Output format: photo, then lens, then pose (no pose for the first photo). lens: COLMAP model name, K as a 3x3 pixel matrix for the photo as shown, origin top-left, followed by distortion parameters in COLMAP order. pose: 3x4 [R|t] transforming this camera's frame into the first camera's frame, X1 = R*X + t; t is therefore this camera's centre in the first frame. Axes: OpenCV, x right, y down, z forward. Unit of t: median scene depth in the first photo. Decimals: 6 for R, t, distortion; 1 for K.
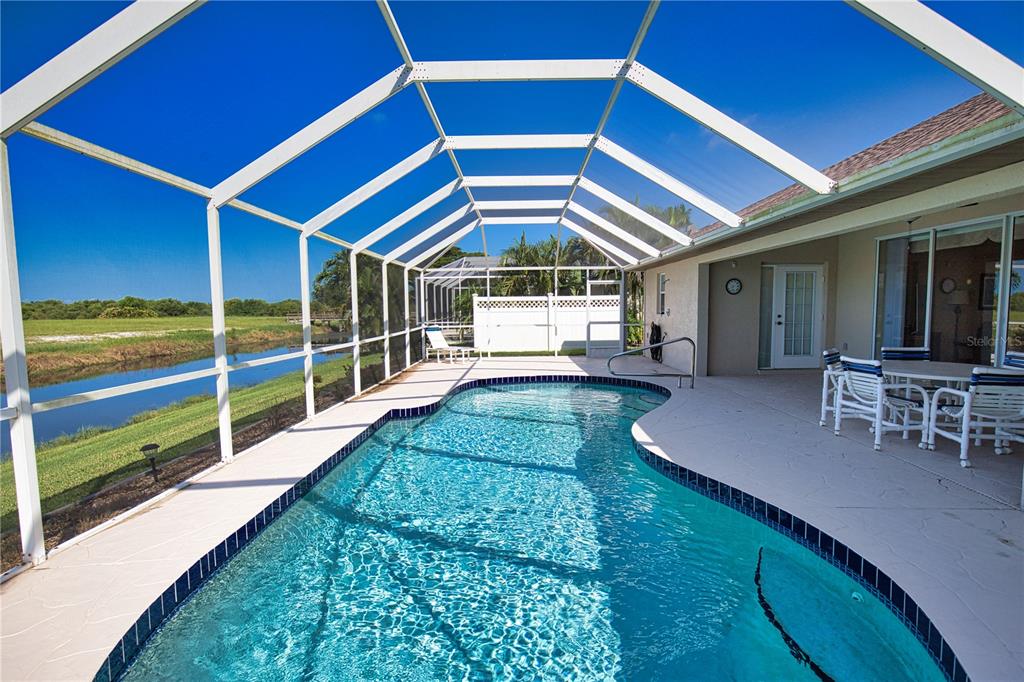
lens RADIAL K [[511.0, 0, 528.2], [0, 511.0, 339.8], [0, 0, 1]] dist [-0.026937, 0.005644]
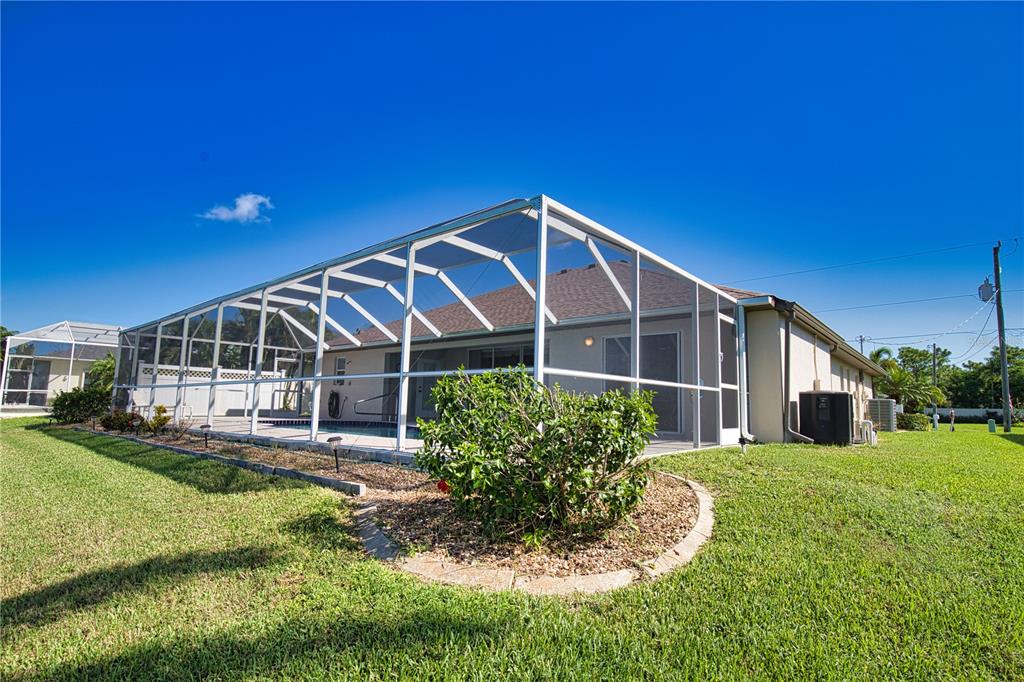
lens RADIAL K [[511.0, 0, 514.2], [0, 511.0, 346.1], [0, 0, 1]] dist [-0.026937, 0.005644]
pose [[0.652798, 0.111797, 0.749237, -0.509793], [0.023041, 0.985662, -0.167151, 0.093593], [-0.757181, 0.126379, 0.640863, -0.312783]]
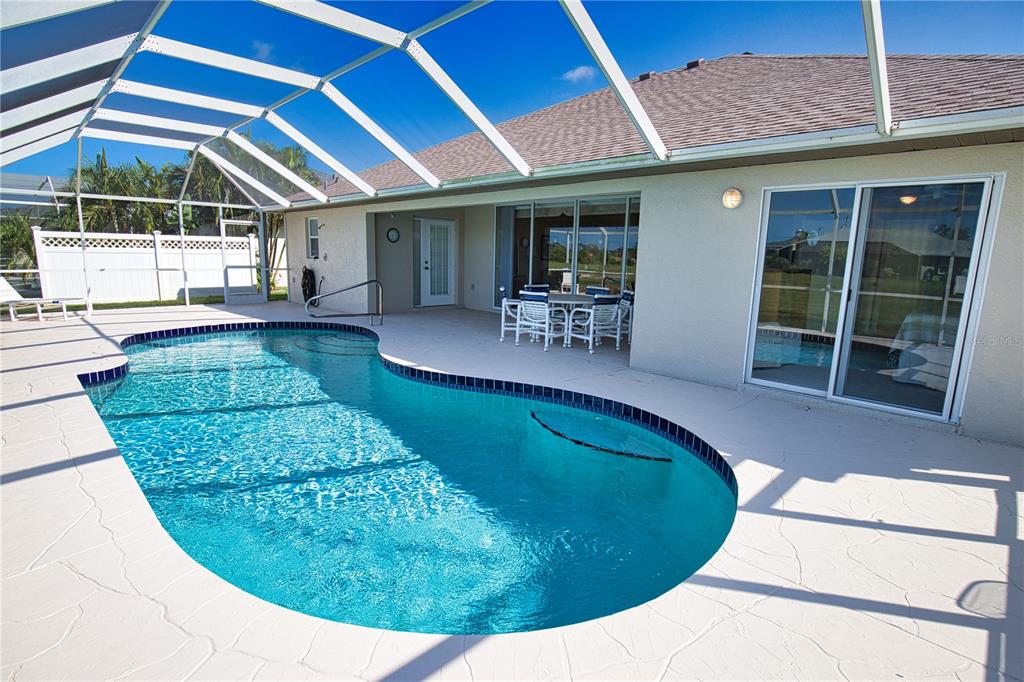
lens RADIAL K [[511.0, 0, 517.8], [0, 511.0, 346.8], [0, 0, 1]] dist [-0.026937, 0.005644]
pose [[0.706963, -0.098810, 0.700314, -0.179245], [0.015468, 0.992116, 0.124367, 0.003955], [-0.707081, -0.077090, 0.702918, -0.013602]]
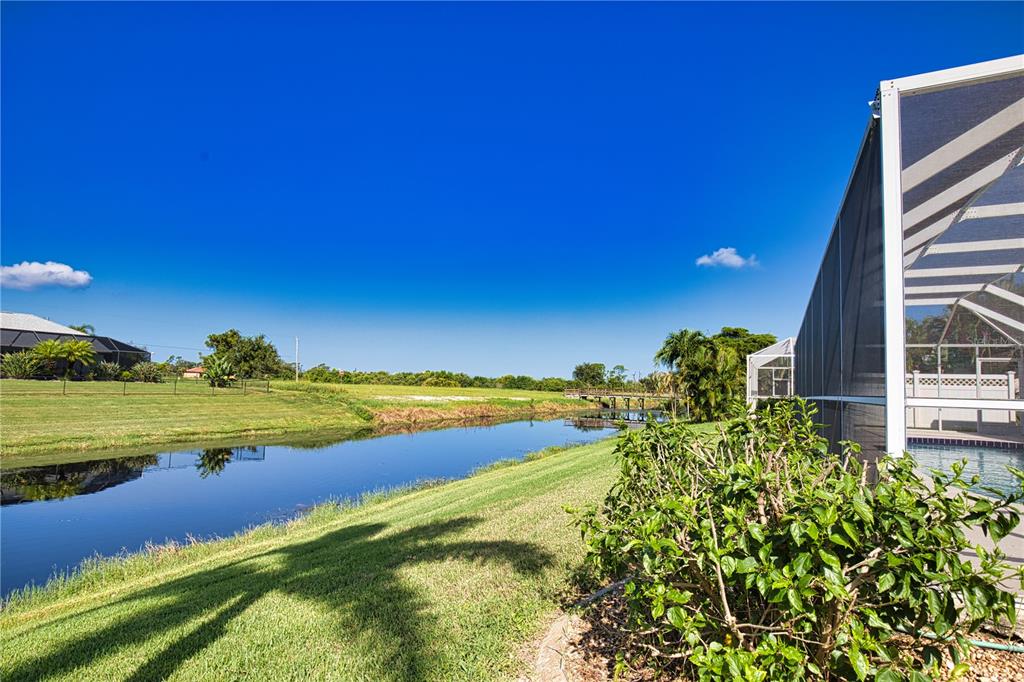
lens RADIAL K [[511.0, 0, 517.2], [0, 511.0, 340.9], [0, 0, 1]] dist [-0.026937, 0.005644]
pose [[0.888545, -0.000083, -0.458790, -0.267956], [-0.073011, 0.987231, -0.141580, 0.065561], [0.452943, 0.159297, 0.877193, -0.329709]]
